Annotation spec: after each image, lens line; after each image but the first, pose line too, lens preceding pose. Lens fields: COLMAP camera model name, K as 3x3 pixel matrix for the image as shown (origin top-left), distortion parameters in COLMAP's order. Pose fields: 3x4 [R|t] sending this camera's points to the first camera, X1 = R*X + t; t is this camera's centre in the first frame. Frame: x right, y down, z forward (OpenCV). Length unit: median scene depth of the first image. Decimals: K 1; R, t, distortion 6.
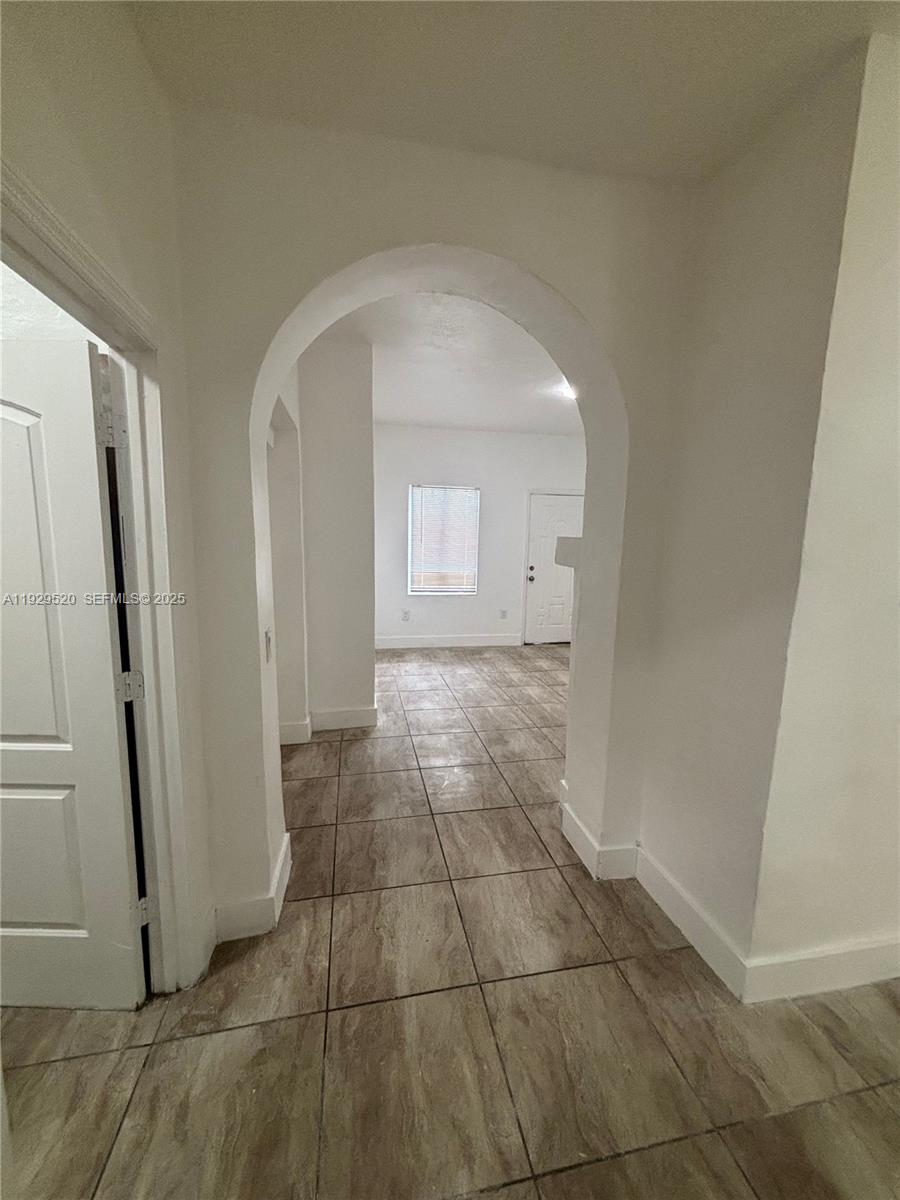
lens RADIAL K [[482.8, 0, 452.0], [0, 482.8, 603.0], [0, 0, 1]] dist [-0.001862, 0.000324]
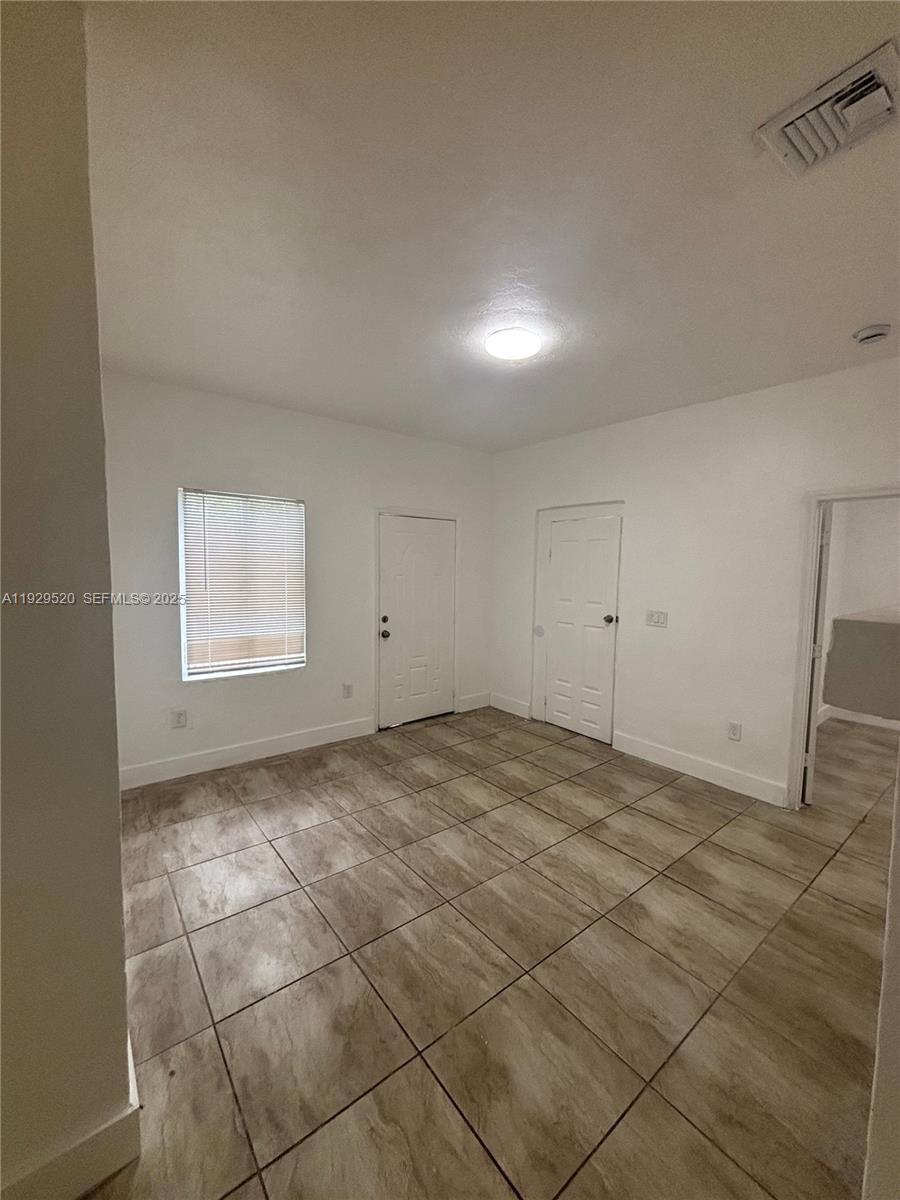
lens RADIAL K [[482.8, 0, 451.8], [0, 482.8, 598.8], [0, 0, 1]] dist [-0.001862, 0.000324]
pose [[0.893378, -0.042496, 0.447292, -0.066434], [0.070289, 0.996478, -0.045717, -0.074648], [-0.443774, 0.072283, 0.893219, 0.400991]]
